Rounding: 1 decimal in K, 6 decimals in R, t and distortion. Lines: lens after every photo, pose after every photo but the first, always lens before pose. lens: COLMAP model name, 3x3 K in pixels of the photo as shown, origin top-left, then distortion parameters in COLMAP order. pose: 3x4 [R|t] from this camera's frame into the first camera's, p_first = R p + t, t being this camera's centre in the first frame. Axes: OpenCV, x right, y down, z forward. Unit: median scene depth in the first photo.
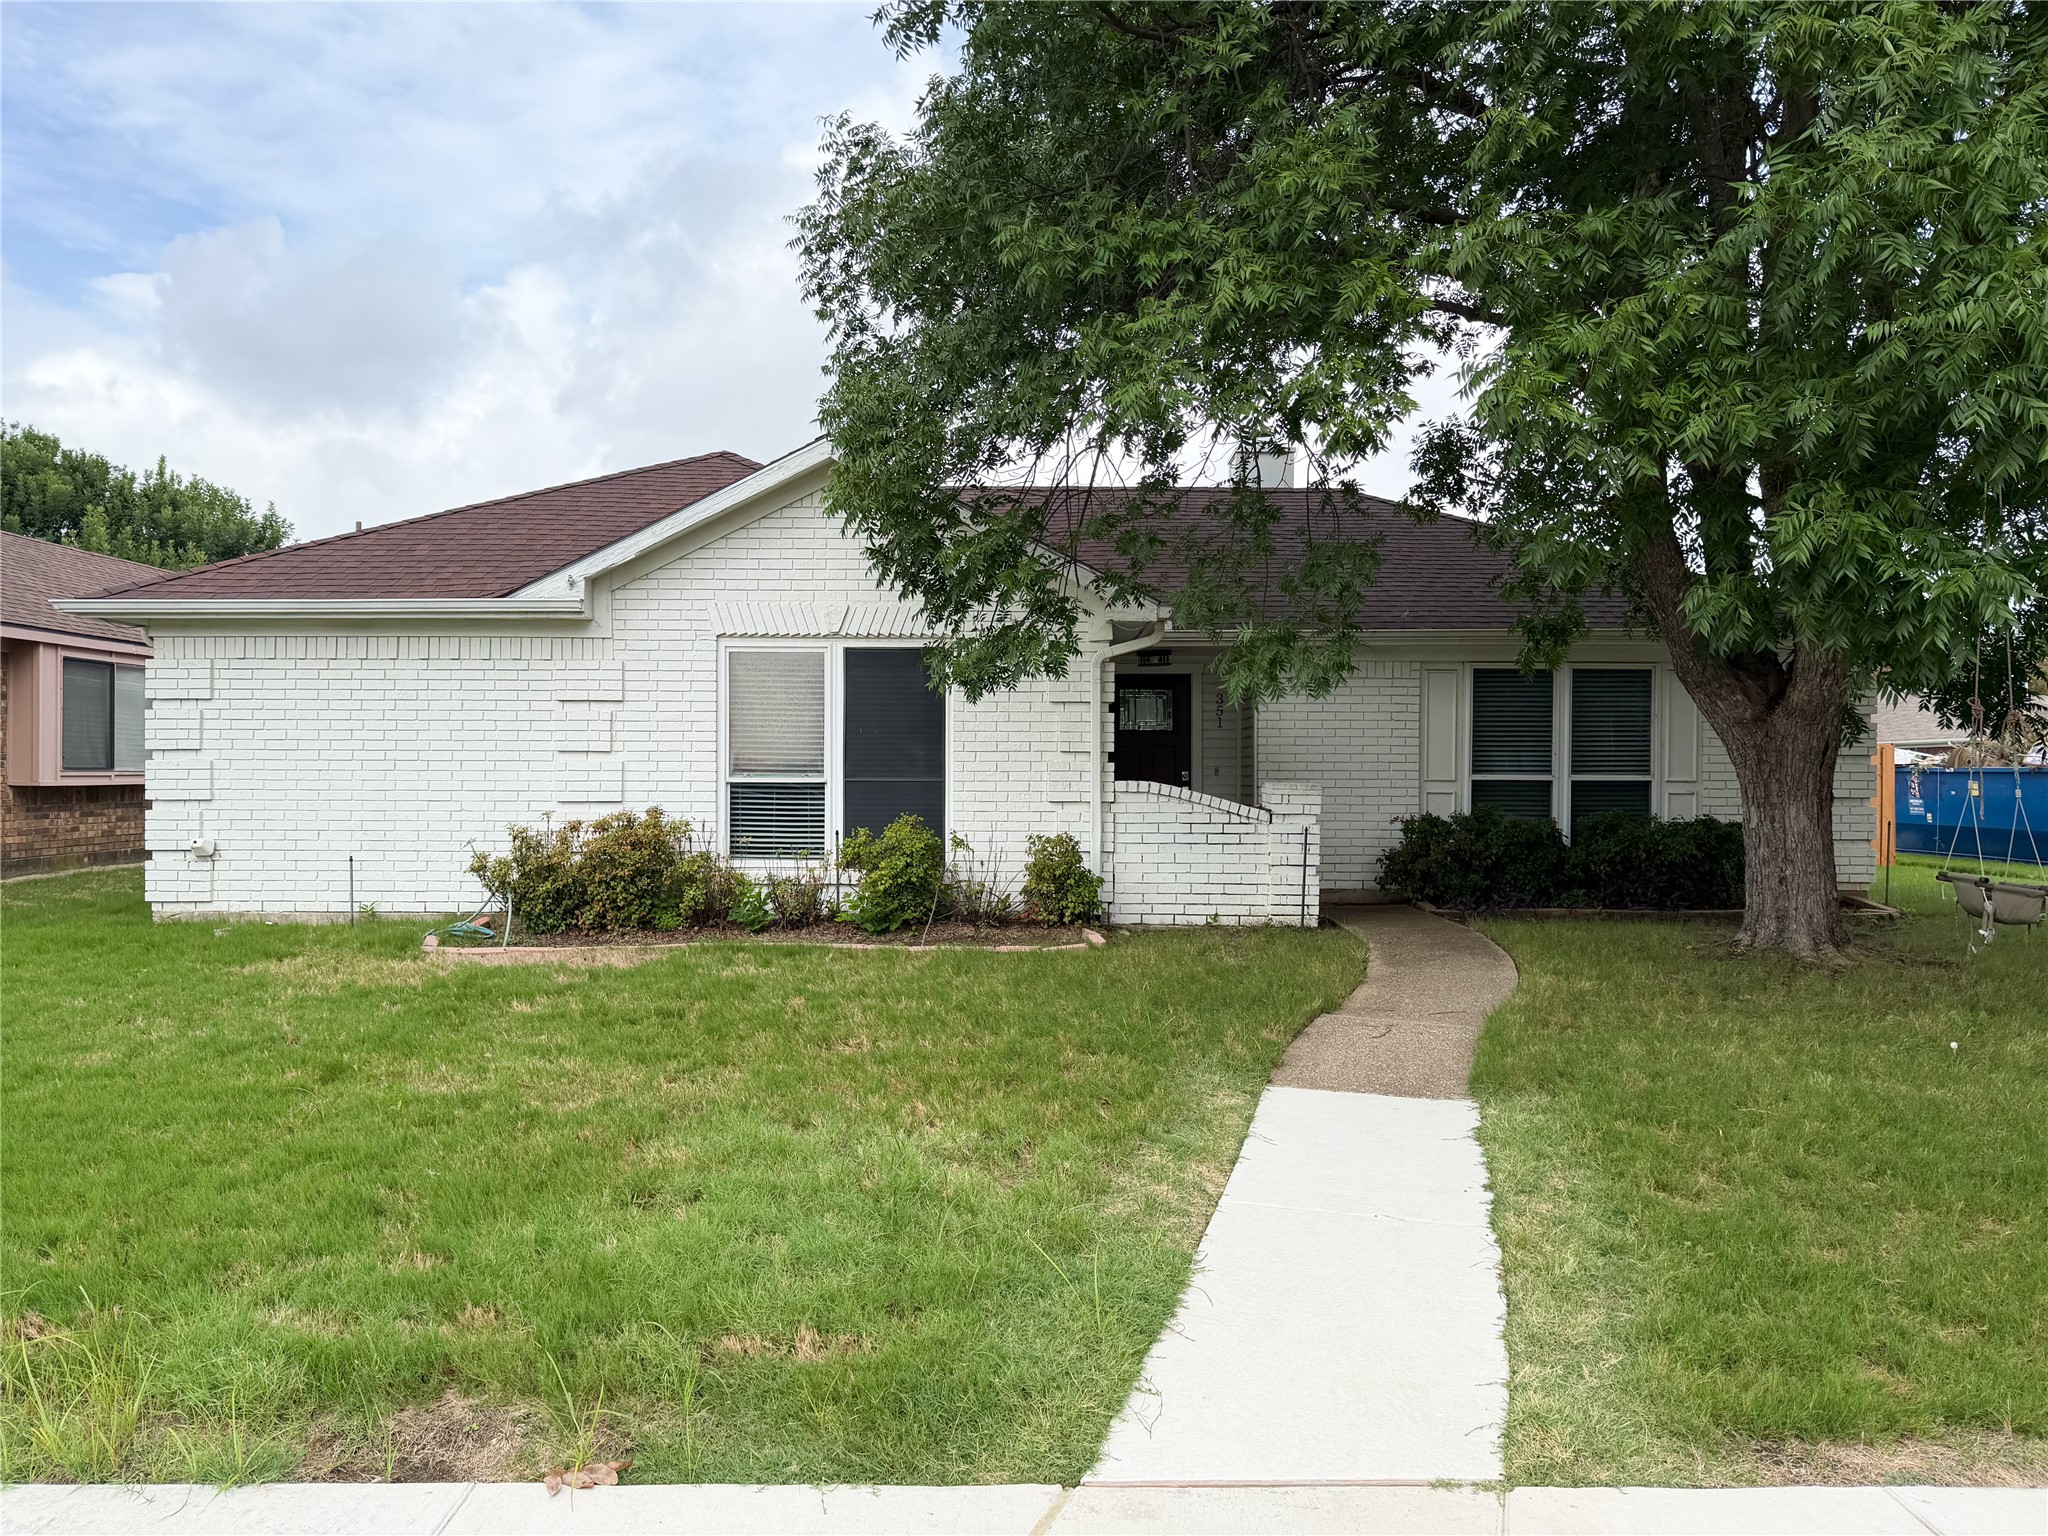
lens RADIAL K [[1432.0, 0, 1024.0], [0, 1432.0, 768.0], [0, 0, 1]] dist [0.000574, -0.076092]
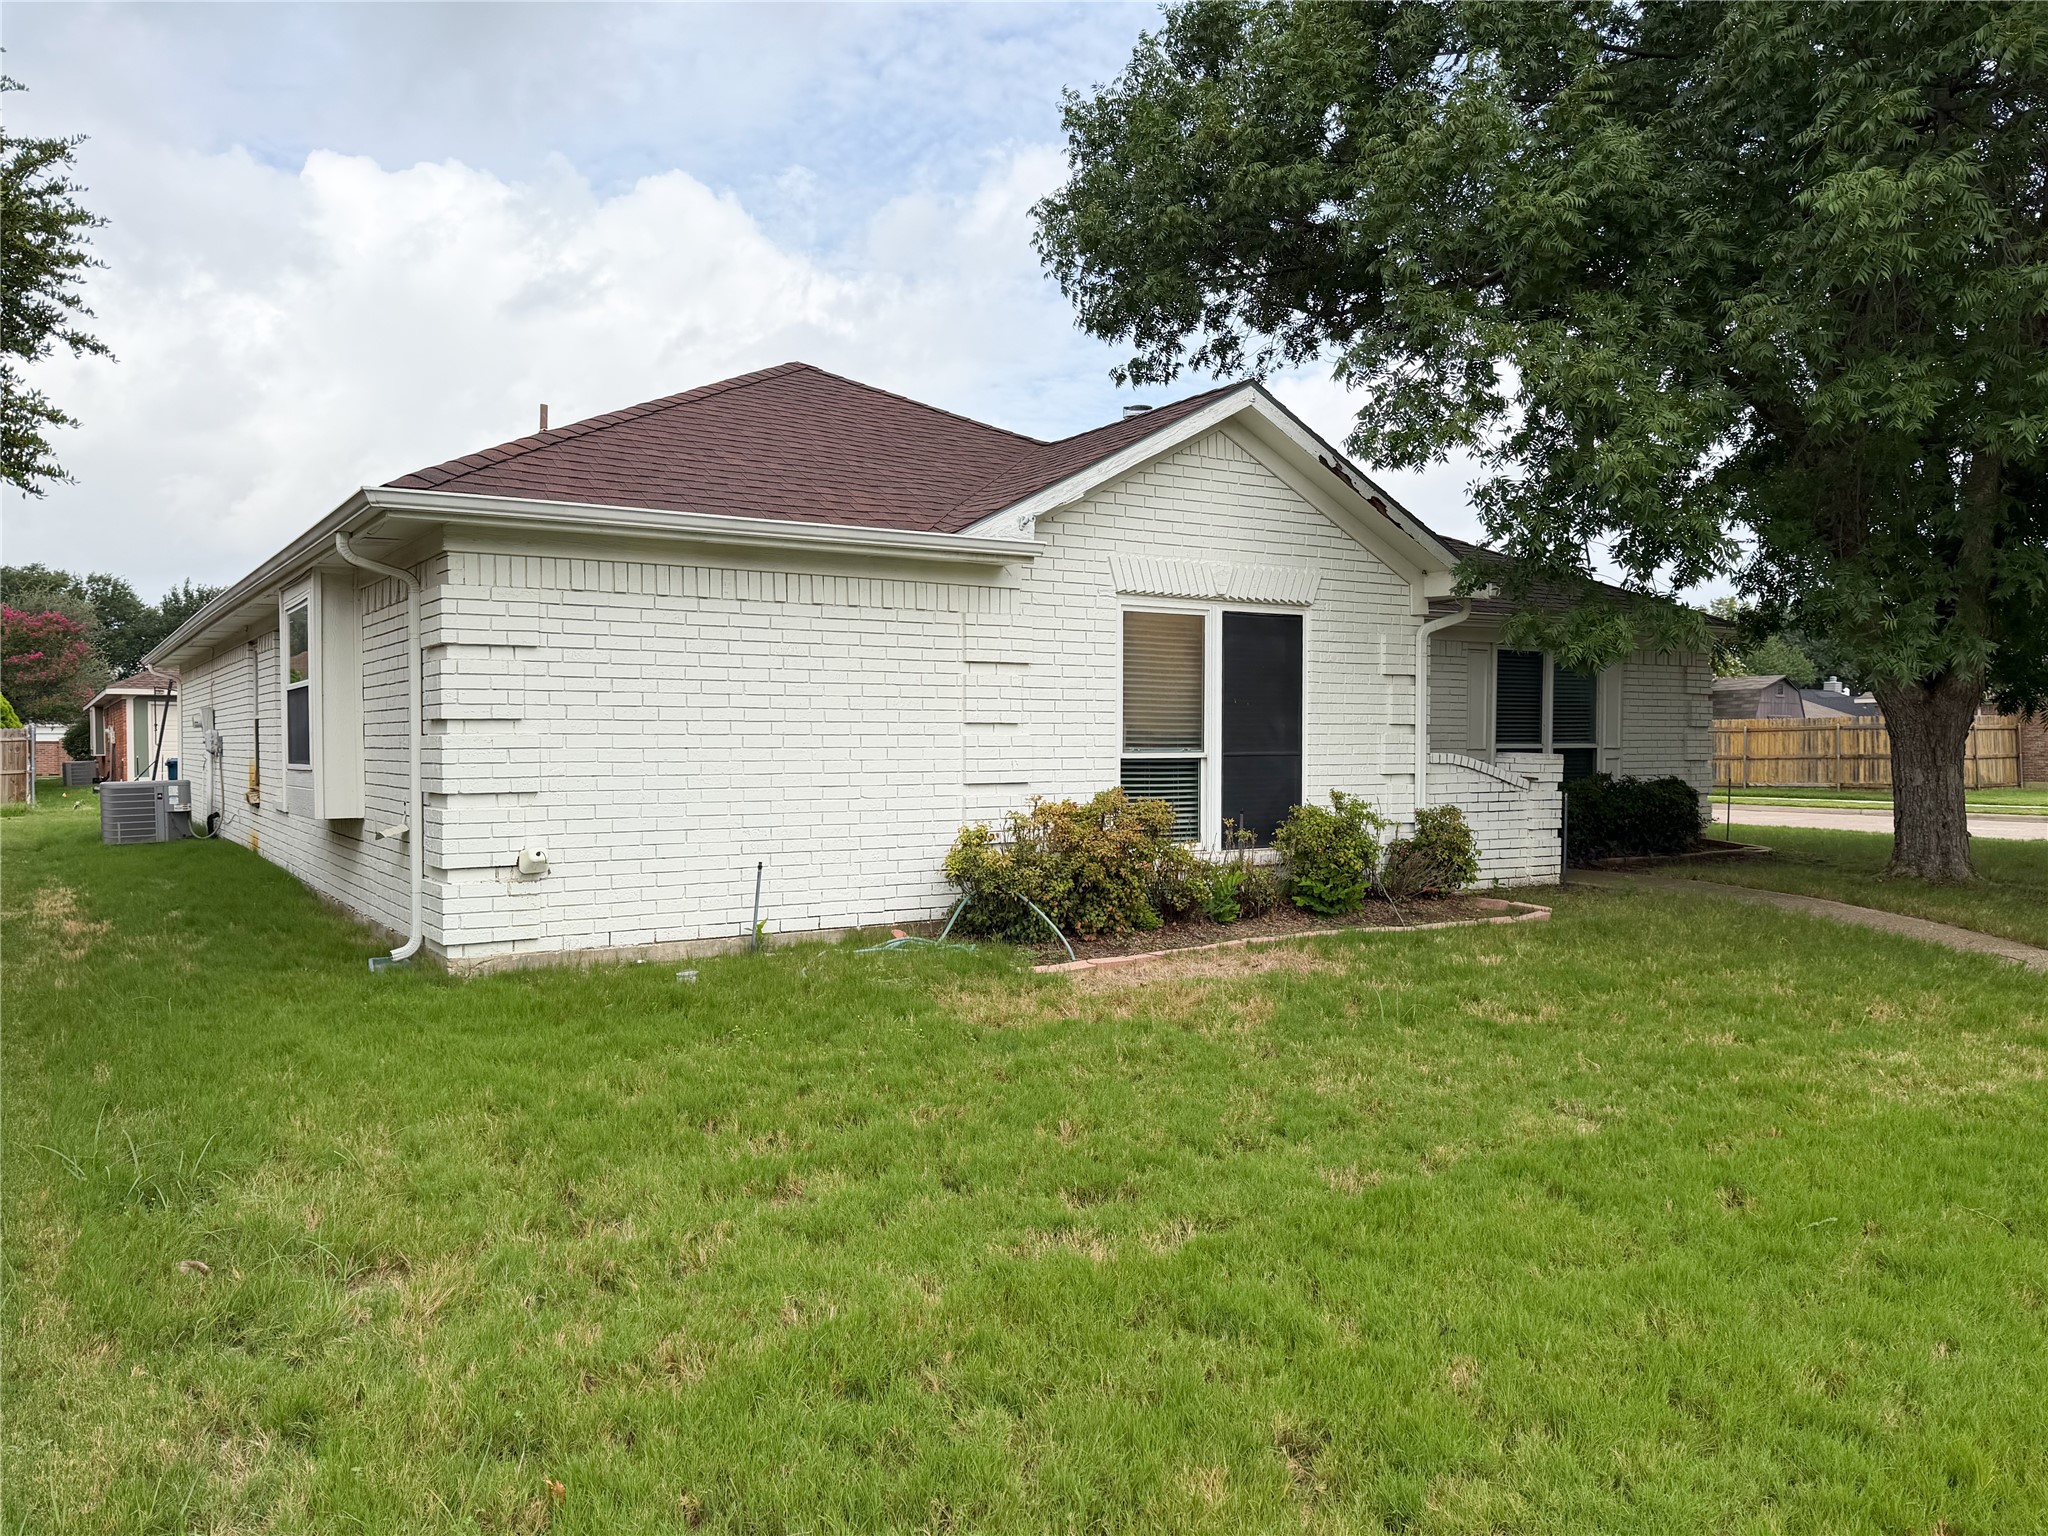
lens RADIAL K [[1432.0, 0, 1024.0], [0, 1432.0, 768.0], [0, 0, 1]] dist [0.000574, -0.076092]
pose [[0.856700, -0.014154, 0.515621, -0.726170], [0.003600, 0.999763, 0.021462, -0.003515], [-0.515802, -0.016530, 0.856548, 0.277050]]
